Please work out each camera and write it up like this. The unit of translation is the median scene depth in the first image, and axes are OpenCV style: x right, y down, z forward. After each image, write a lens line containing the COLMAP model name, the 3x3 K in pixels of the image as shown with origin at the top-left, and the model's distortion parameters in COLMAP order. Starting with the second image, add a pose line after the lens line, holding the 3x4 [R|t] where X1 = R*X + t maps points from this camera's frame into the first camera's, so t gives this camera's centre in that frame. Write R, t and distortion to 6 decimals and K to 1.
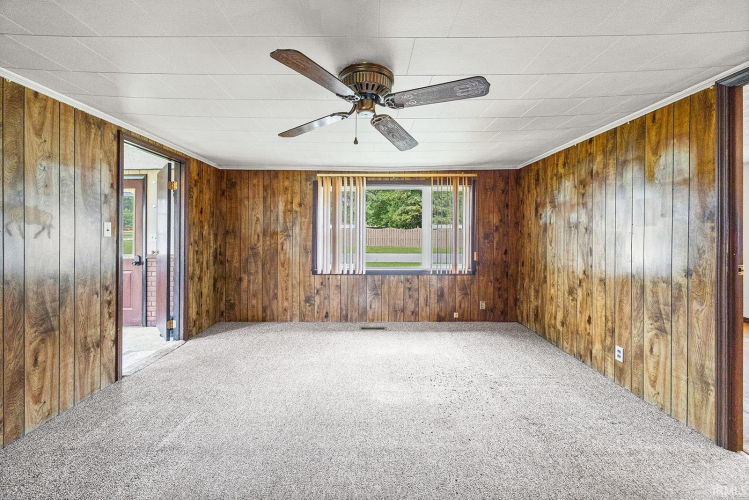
lens RADIAL K [[296.9, 0, 361.4], [0, 296.9, 234.2], [0, 0, 1]] dist [-0.000916, -0.000074]
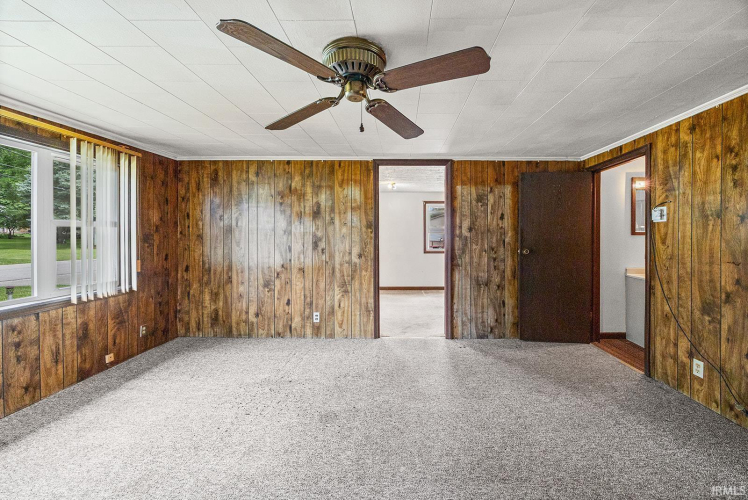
lens RADIAL K [[302.1, 0, 402.3], [0, 302.1, 238.4], [0, 0, 1]] dist [-0.000141, -0.000064]
pose [[-0.022192, -0.010515, 0.999698, -0.519471], [0.002991, 0.999940, 0.010584, 0.000747], [-0.999749, 0.003225, -0.022159, 0.511919]]
